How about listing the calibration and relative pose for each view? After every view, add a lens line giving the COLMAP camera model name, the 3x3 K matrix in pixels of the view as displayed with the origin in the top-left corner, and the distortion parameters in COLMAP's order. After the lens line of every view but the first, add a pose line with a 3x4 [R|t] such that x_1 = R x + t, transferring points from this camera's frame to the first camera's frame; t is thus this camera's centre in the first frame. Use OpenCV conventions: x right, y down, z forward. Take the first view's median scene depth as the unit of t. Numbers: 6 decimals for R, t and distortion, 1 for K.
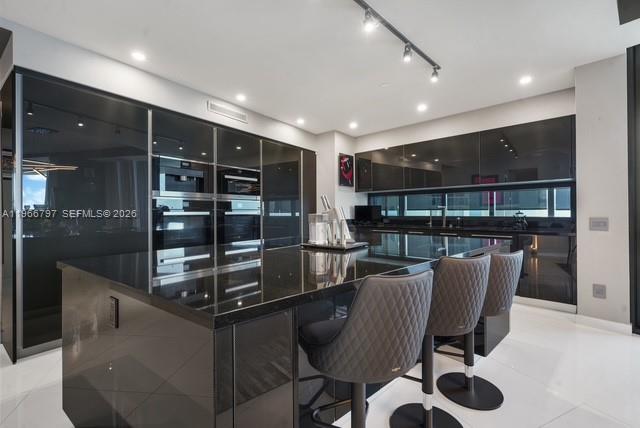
lens RADIAL K [[301.2, 0, 320.0], [0, 301.2, 214.0], [0, 0, 1]] dist [-0.000773, -0.000172]
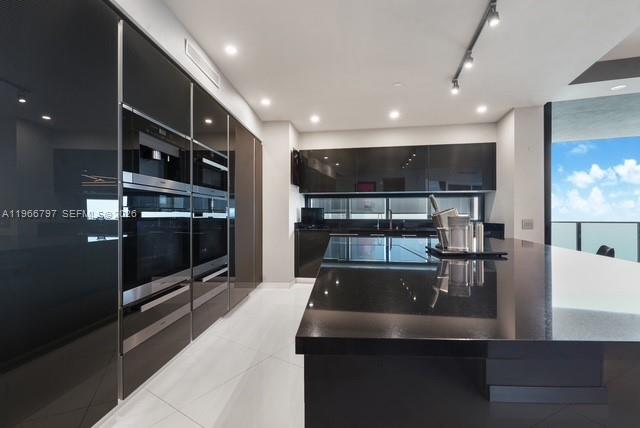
lens RADIAL K [[301.2, 0, 320.0], [0, 301.2, 214.0], [0, 0, 1]] dist [-0.000773, -0.000172]
pose [[0.823265, 0.008394, 0.567595, -0.393013], [-0.003061, 0.999942, -0.010348, 0.001220], [-0.567649, 0.006782, 0.823243, 0.247828]]
